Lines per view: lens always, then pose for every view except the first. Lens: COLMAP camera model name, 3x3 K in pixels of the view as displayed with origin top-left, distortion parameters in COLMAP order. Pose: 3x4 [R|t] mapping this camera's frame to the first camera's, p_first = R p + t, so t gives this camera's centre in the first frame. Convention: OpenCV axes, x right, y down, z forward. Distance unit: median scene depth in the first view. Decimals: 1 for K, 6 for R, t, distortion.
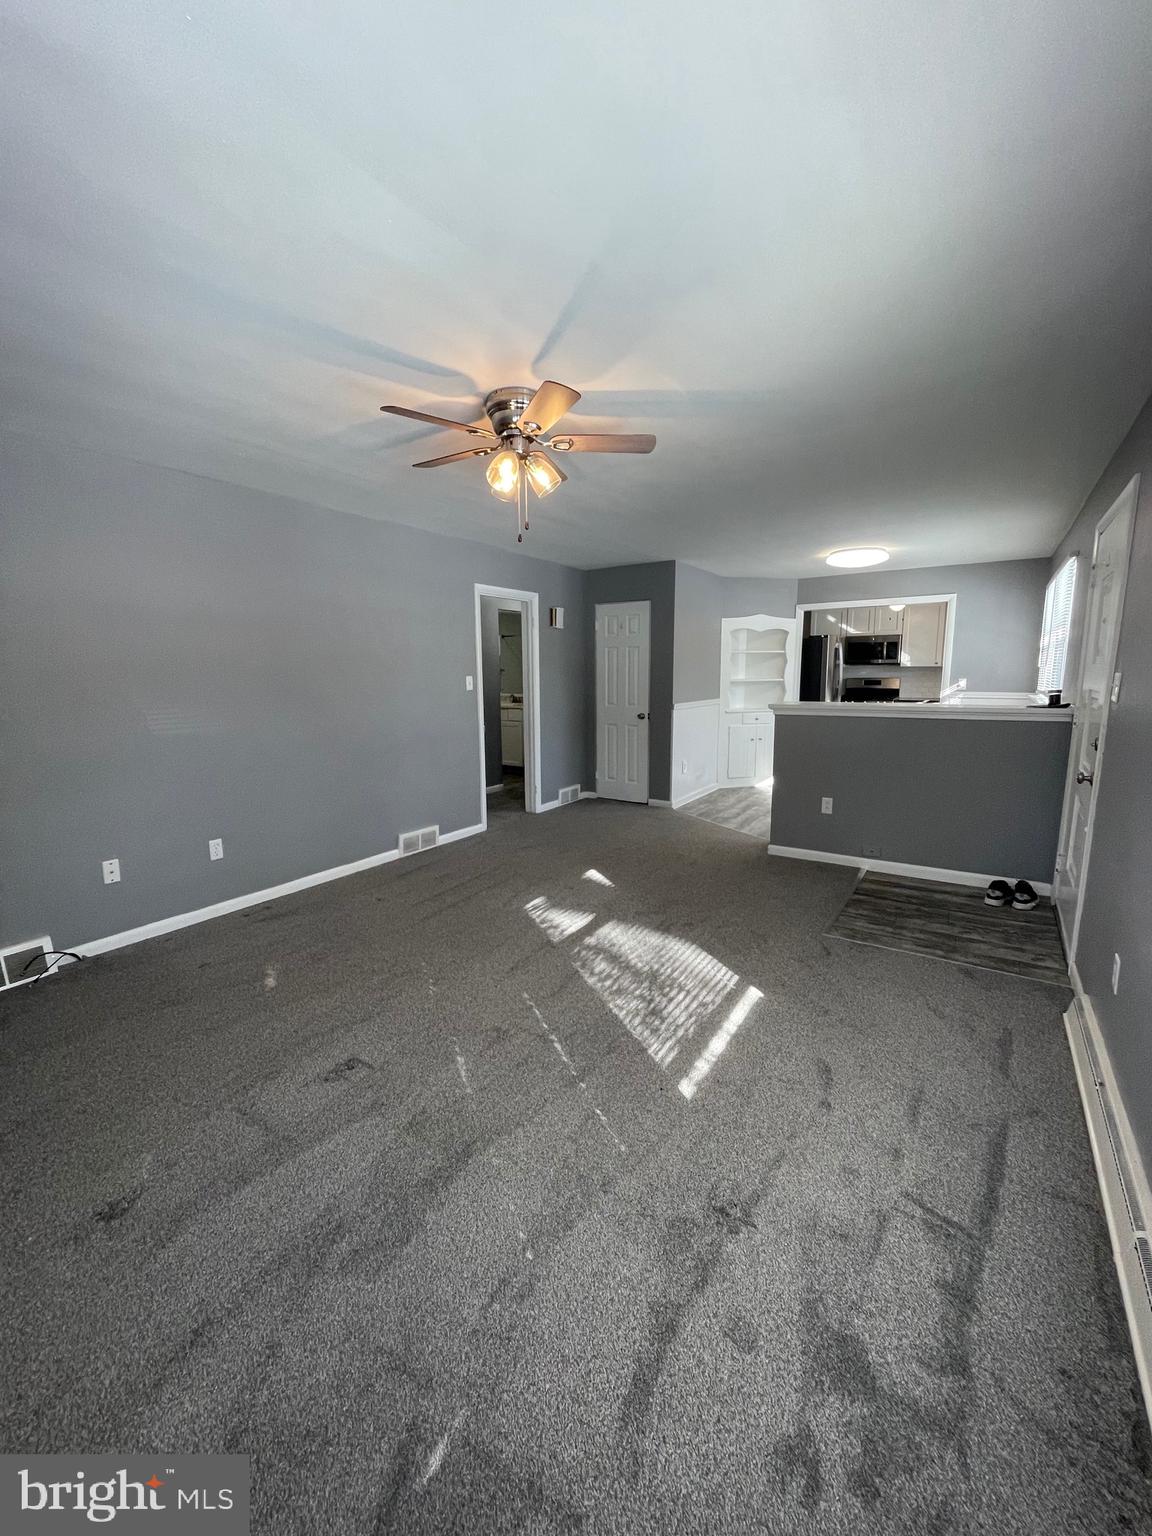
lens RADIAL K [[621.0, 0, 574.1], [0, 621.0, 776.0], [0, 0, 1]] dist [-0.002727, -0.000180]
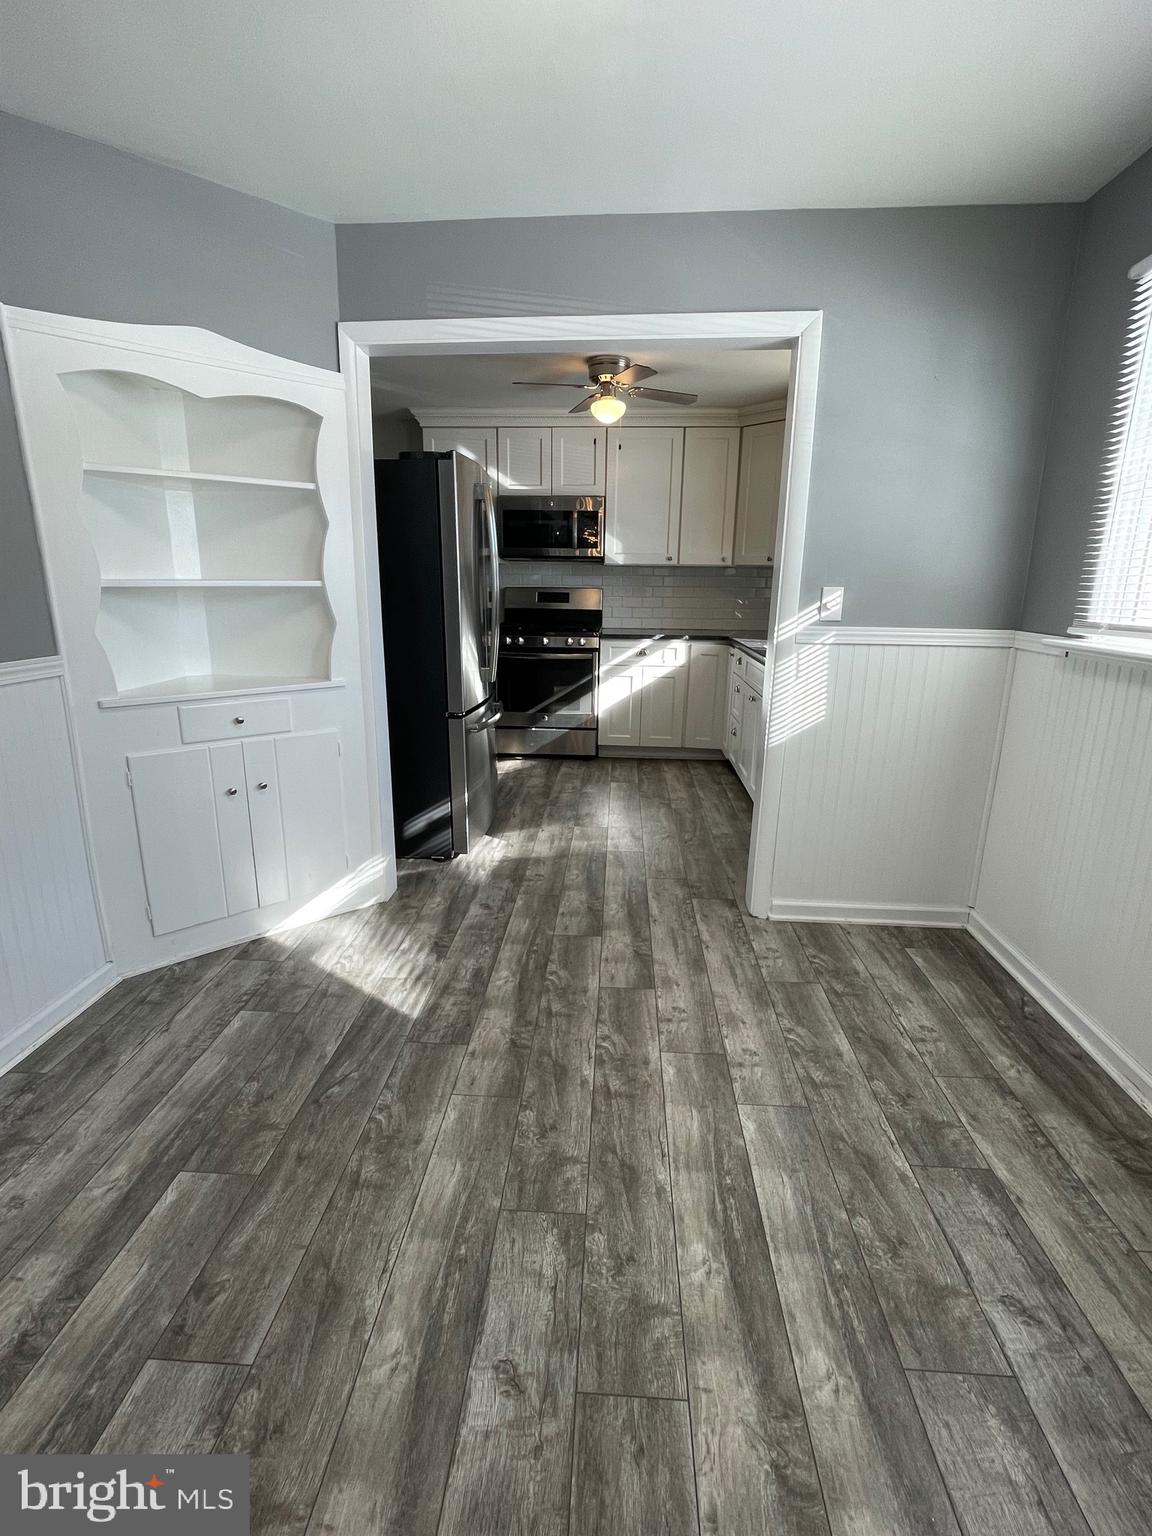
lens RADIAL K [[724.7, 0, 583.0], [0, 724.7, 774.4], [0, 0, 1]] dist [0.000963, -0.000022]
pose [[0.864889, -0.110017, 0.489758, 0.264371], [0.064532, 0.991959, 0.108870, -0.093922], [-0.497797, -0.062556, 0.865034, 0.628298]]
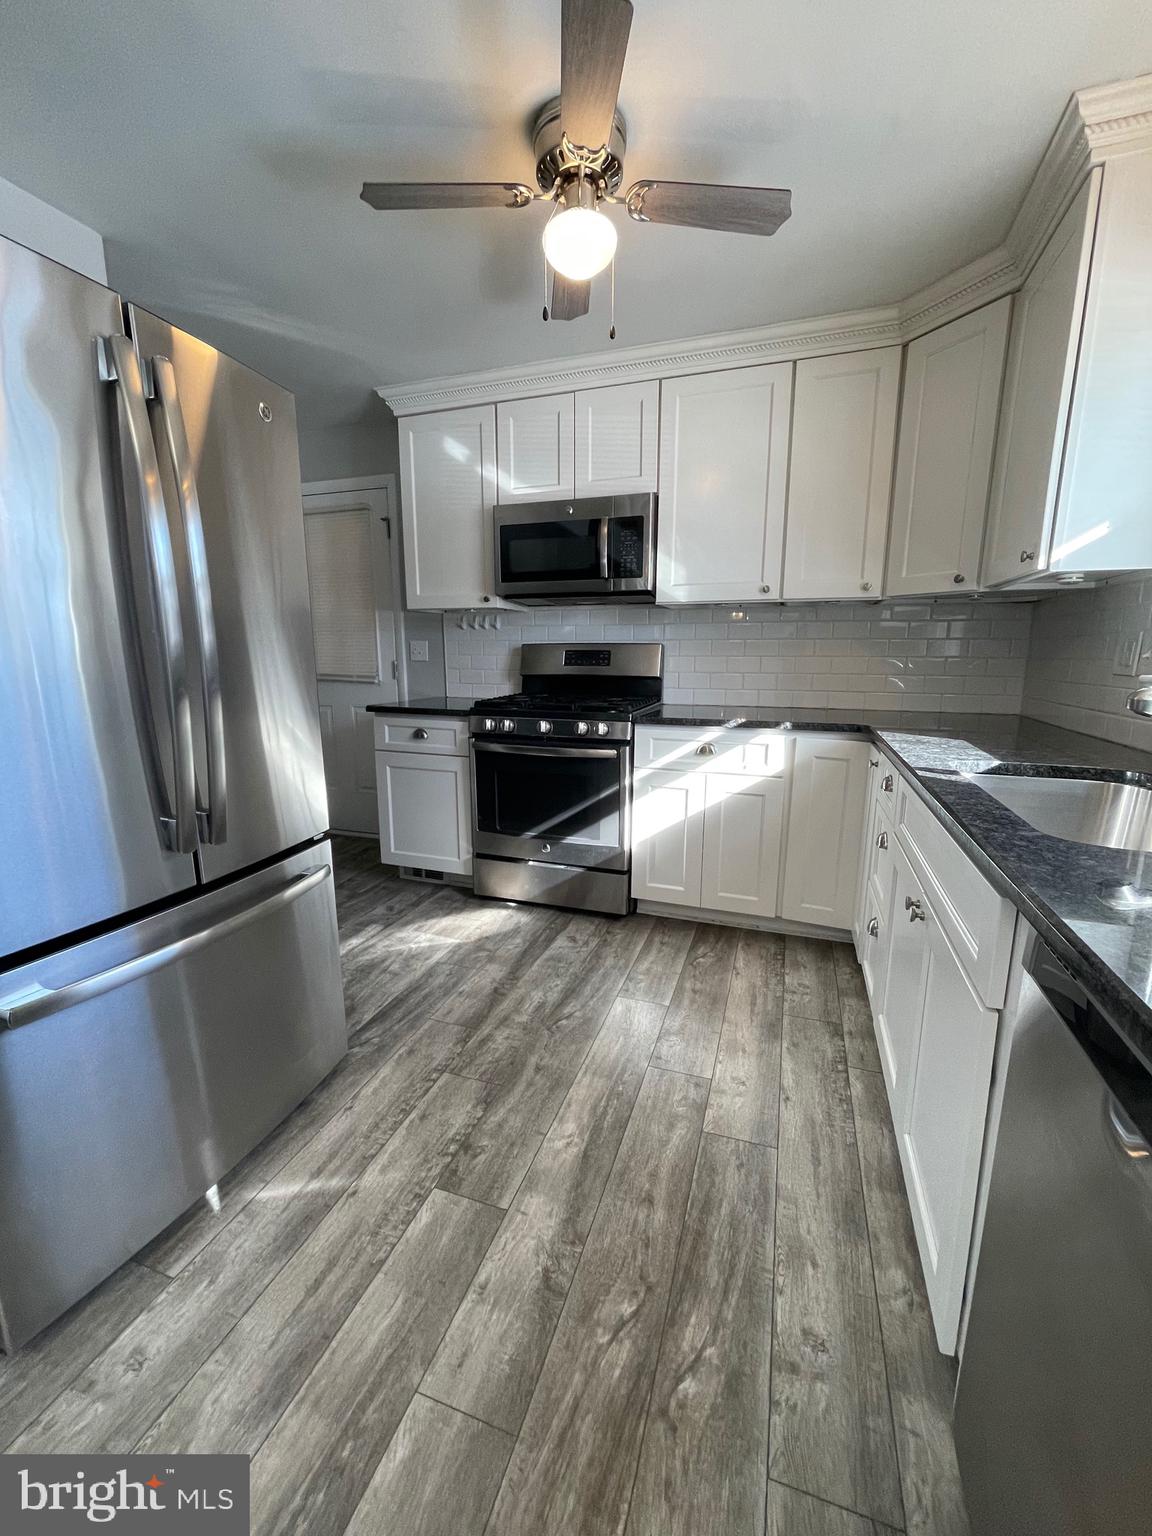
lens RADIAL K [[621.0, 0, 571.9], [0, 621.0, 769.3], [0, 0, 1]] dist [-0.002727, -0.000180]
pose [[0.969124, -0.036022, 0.243929, 0.510164], [0.030861, 0.999212, 0.024950, -0.130349], [-0.244635, -0.016651, 0.969472, 0.893369]]
